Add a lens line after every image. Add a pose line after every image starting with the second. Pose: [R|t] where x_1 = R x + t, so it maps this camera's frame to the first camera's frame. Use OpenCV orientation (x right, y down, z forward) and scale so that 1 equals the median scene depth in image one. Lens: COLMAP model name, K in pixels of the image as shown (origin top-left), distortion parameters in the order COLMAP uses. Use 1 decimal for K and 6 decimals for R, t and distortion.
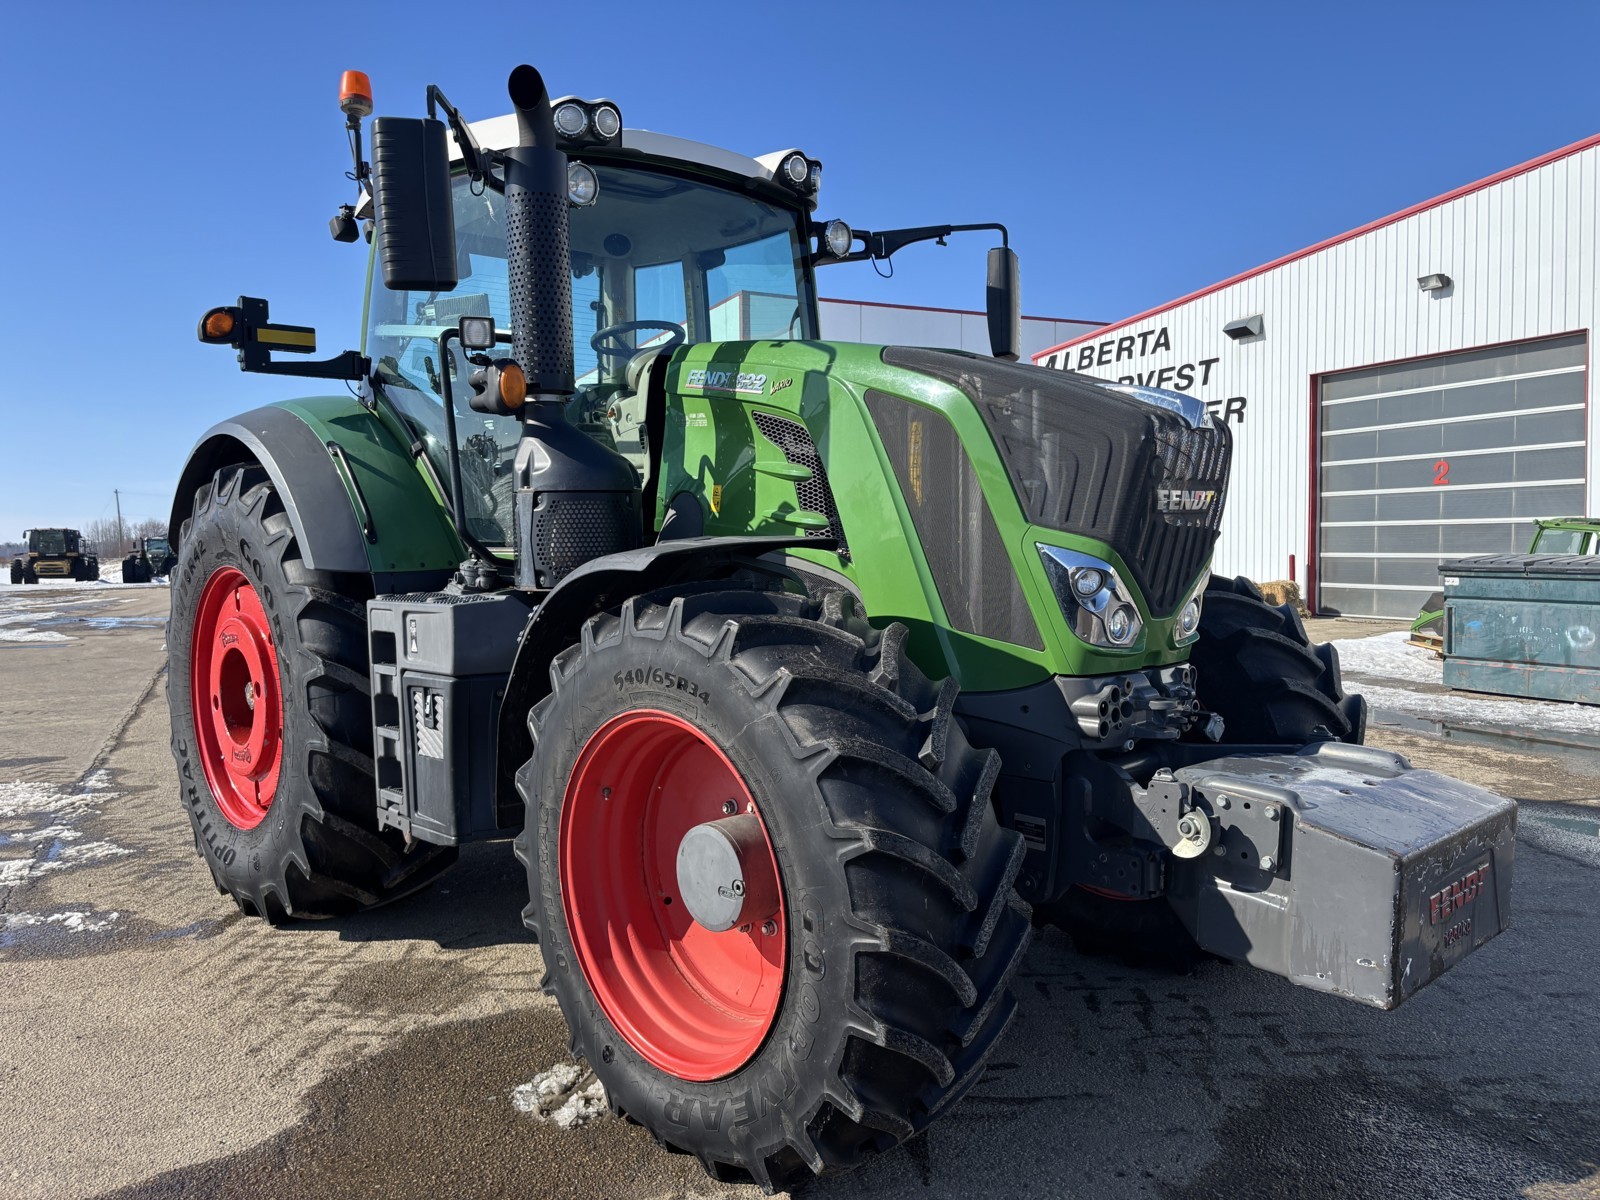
lens RADIAL K [[1211.8, 0, 799.5], [0, 1211.8, 590.8], [0, 0, 1]] dist [0.040283, -0.038520]
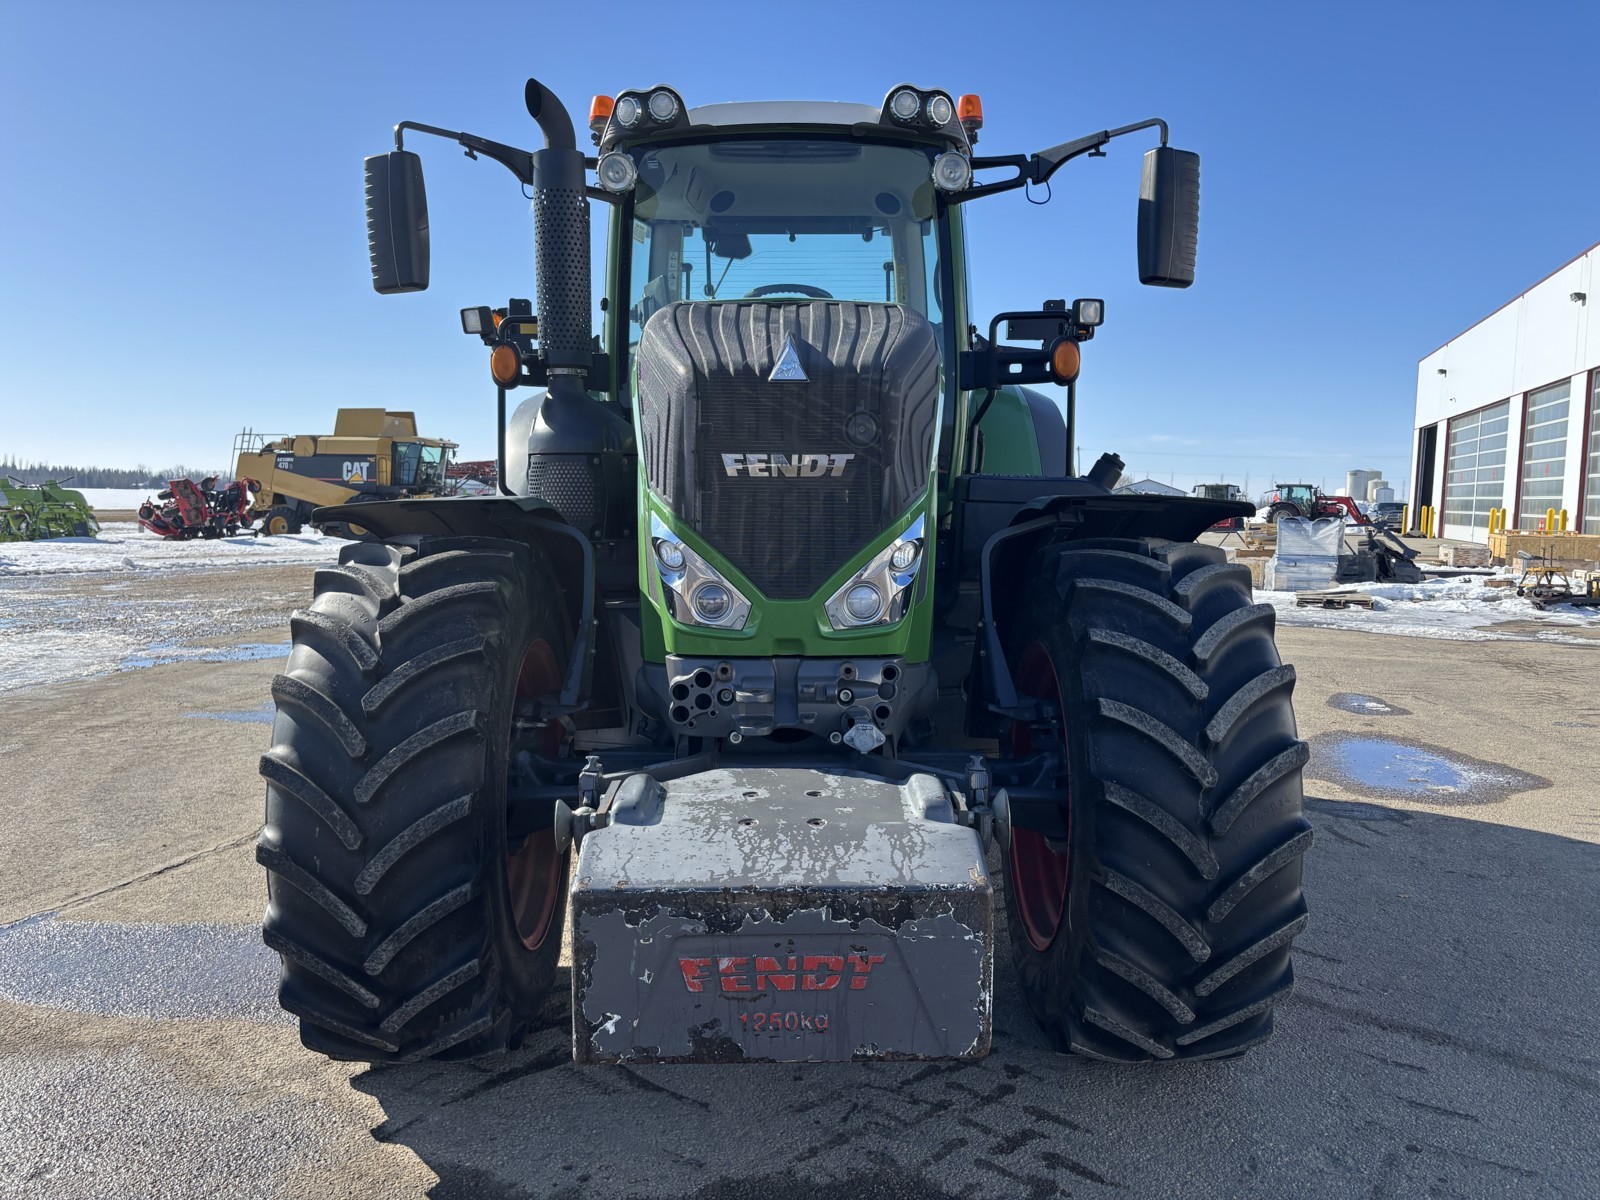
lens RADIAL K [[1211.8, 0, 811.2], [0, 1211.8, 600.1], [0, 0, 1]] dist [0.040283, -0.038520]
pose [[0.739812, 0.079009, -0.668158, 0.700627], [-0.047914, 0.996747, 0.064811, -0.028052], [0.671105, -0.015934, 0.741191, 0.291249]]
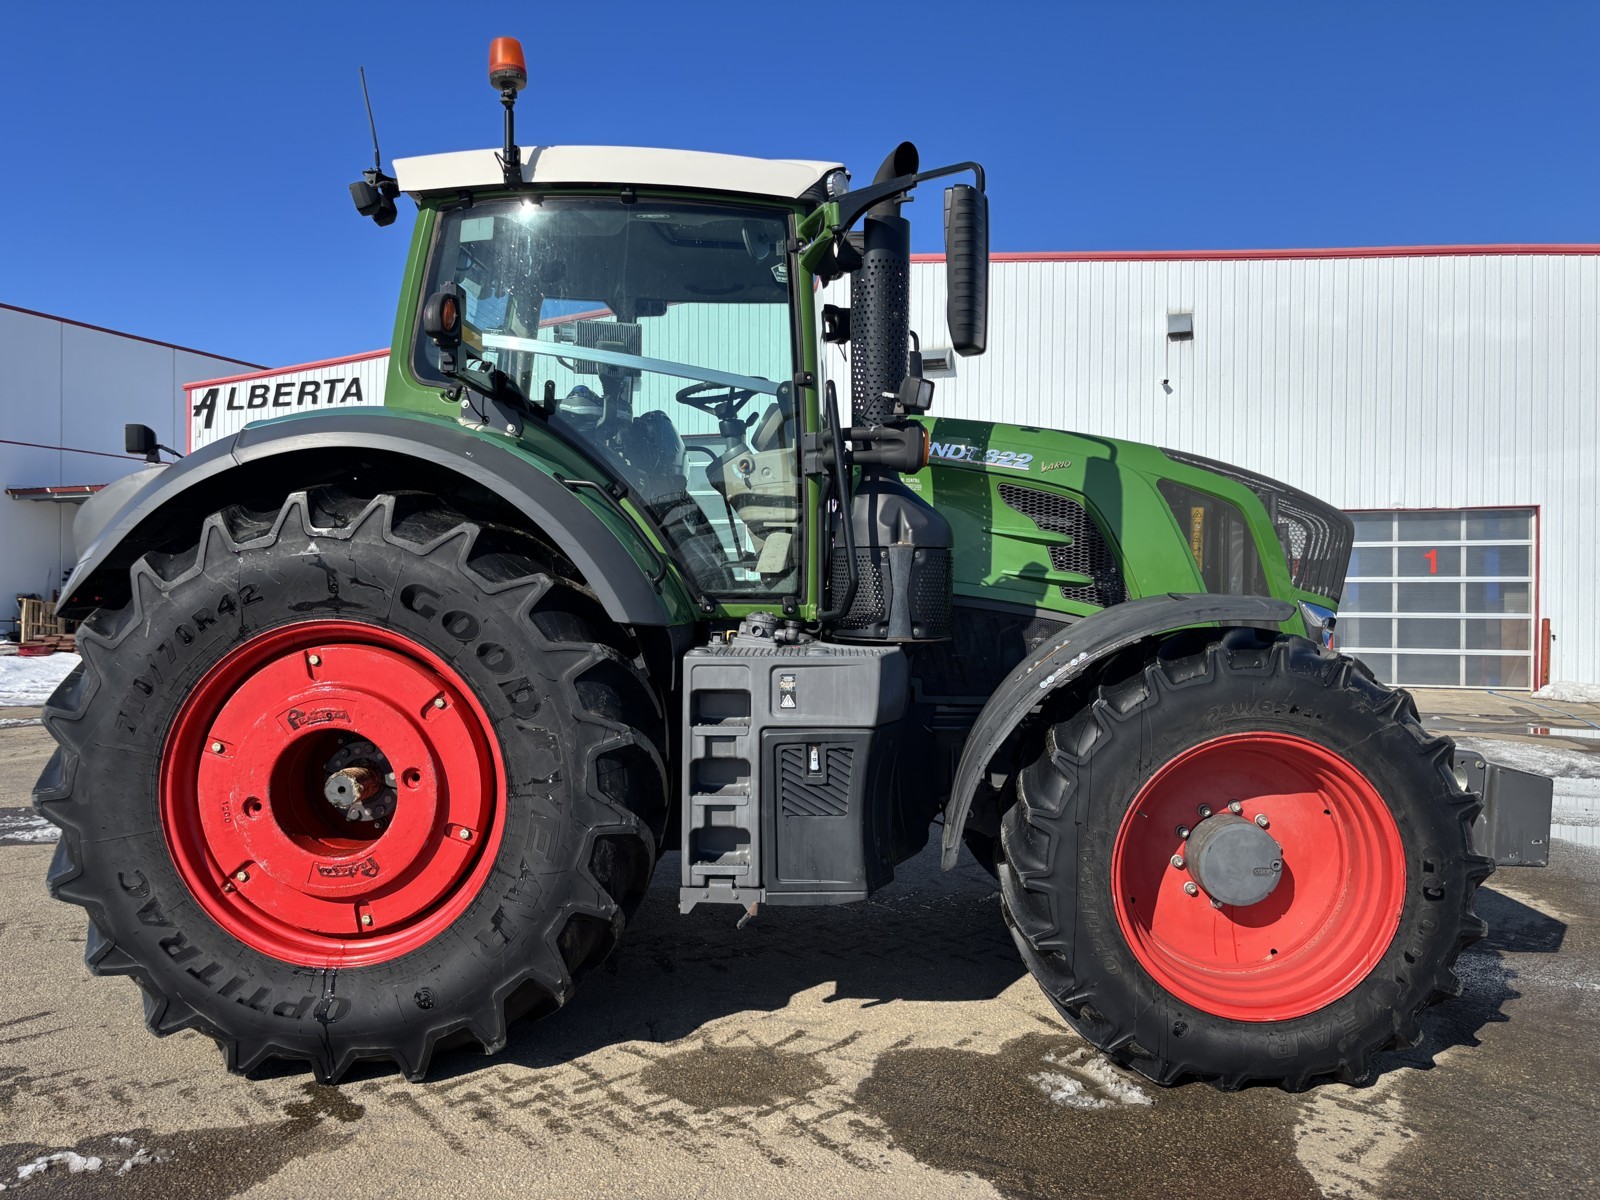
lens RADIAL K [[1211.8, 0, 806.3], [0, 1211.8, 593.8], [0, 0, 1]] dist [0.040283, -0.038520]
pose [[0.706579, 0.010156, 0.707561, -0.937029], [0.018254, 0.999303, -0.032573, -0.007826], [-0.707399, 0.035931, 0.705901, 0.302041]]
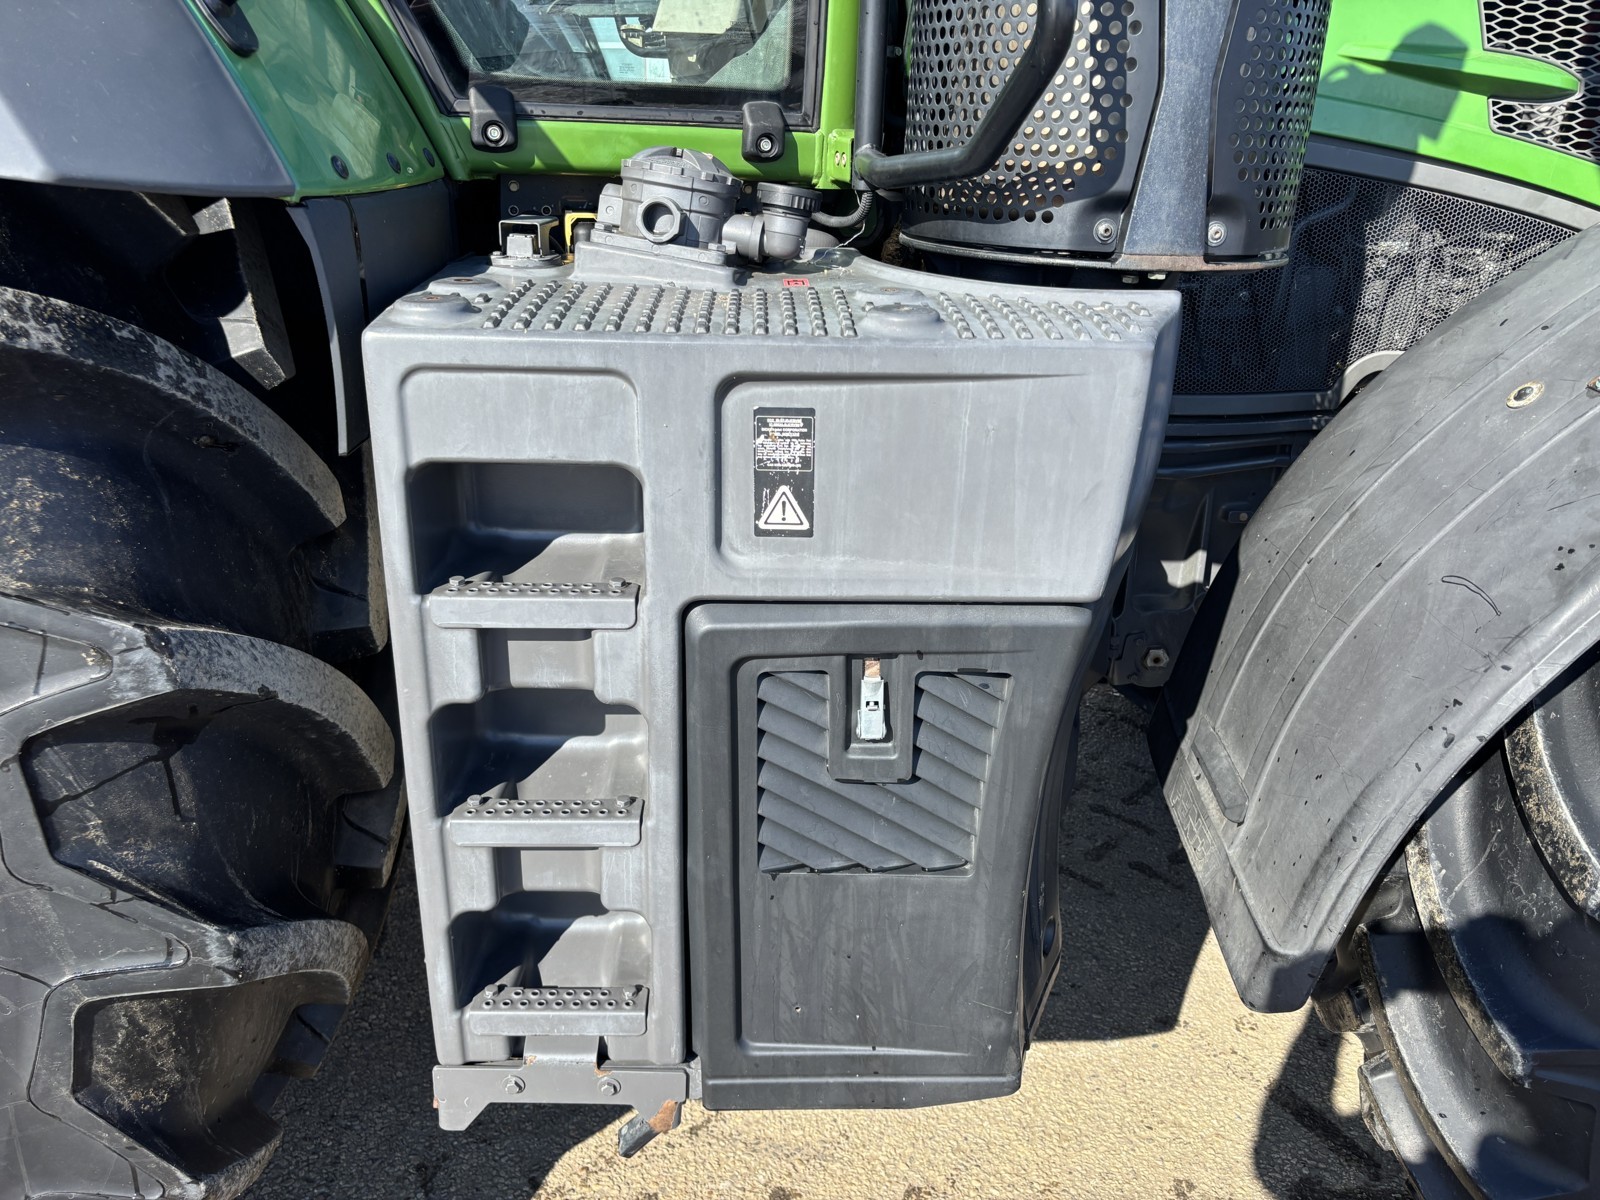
lens RADIAL K [[1211.8, 0, 796.2], [0, 1211.8, 603.4], [0, 0, 1]] dist [0.040283, -0.038520]
pose [[0.662630, -0.237594, 0.710261, -0.477357], [0.000121, 0.948380, 0.317136, -0.015771], [-0.748947, -0.210057, 0.628454, 0.798052]]
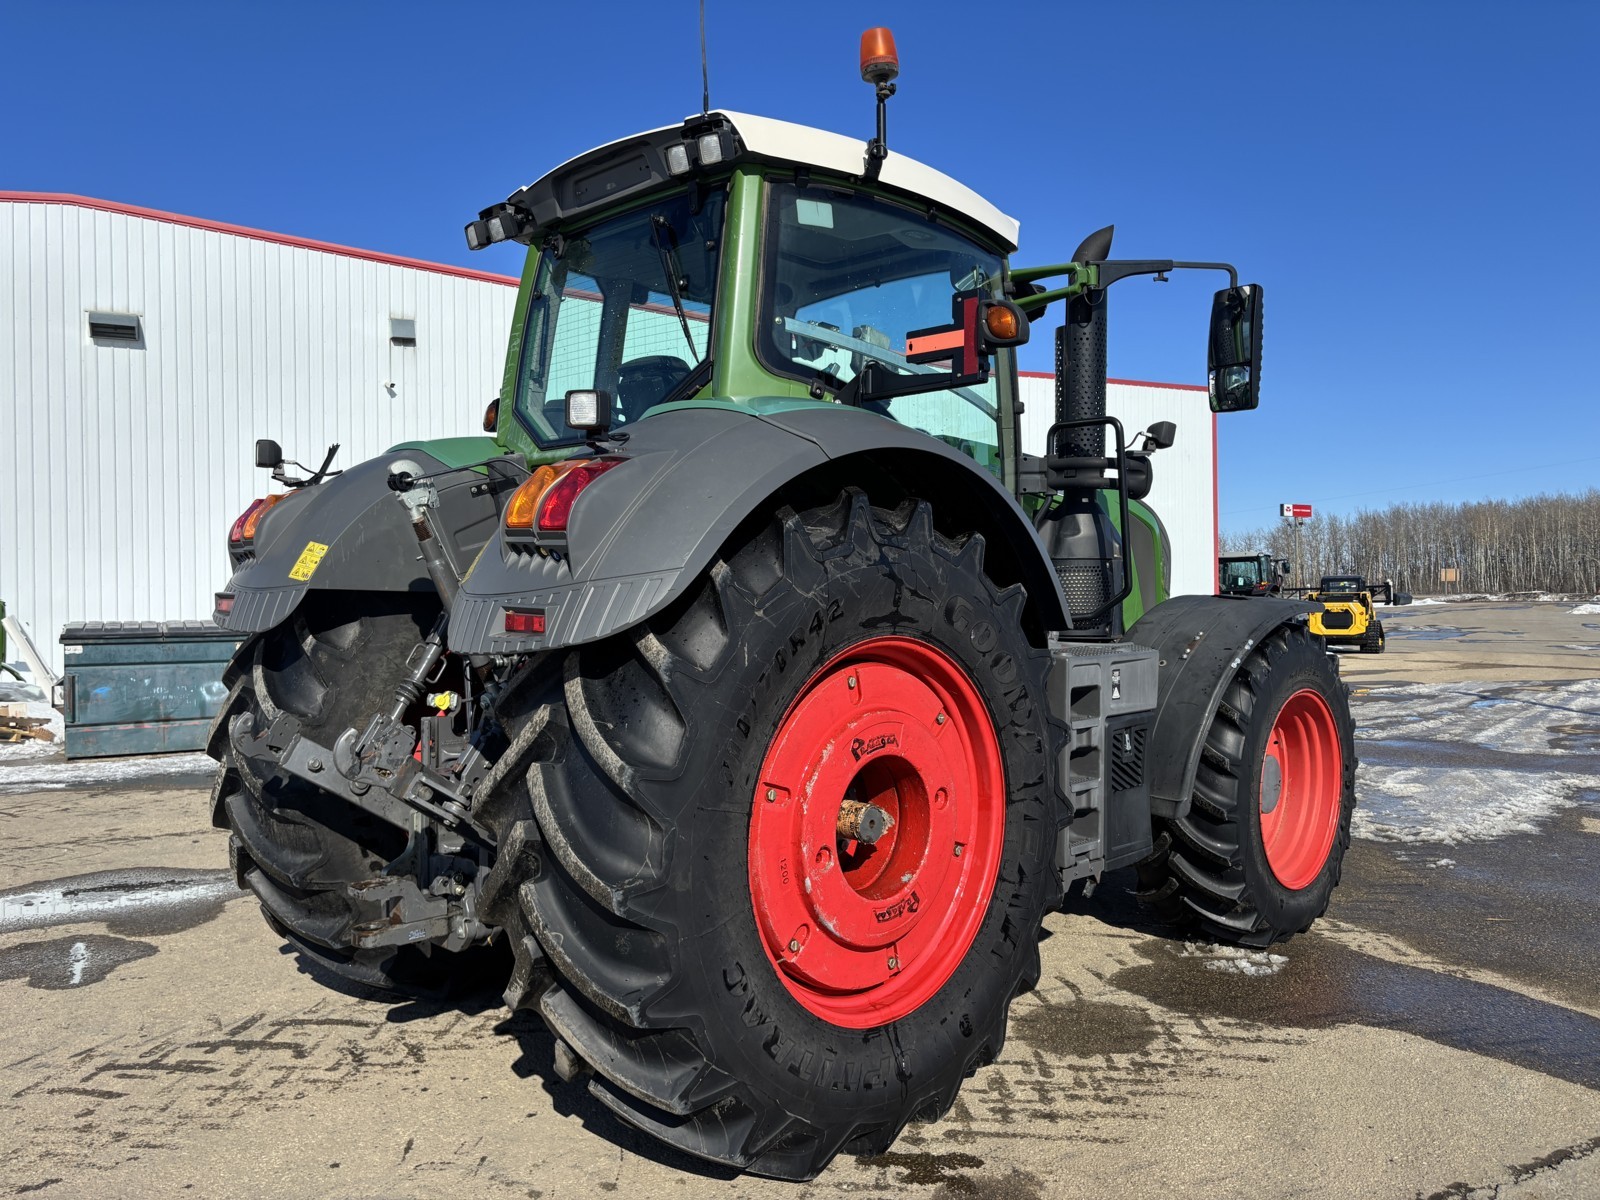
lens RADIAL K [[1211.8, 0, 790.5], [0, 1211.8, 589.0], [0, 0, 1]] dist [0.040283, -0.038520]
pose [[-0.021328, 0.011165, 0.999710, -1.355688], [0.050205, 0.998688, -0.010083, -0.050559], [-0.998511, 0.049975, -0.021861, 1.257641]]
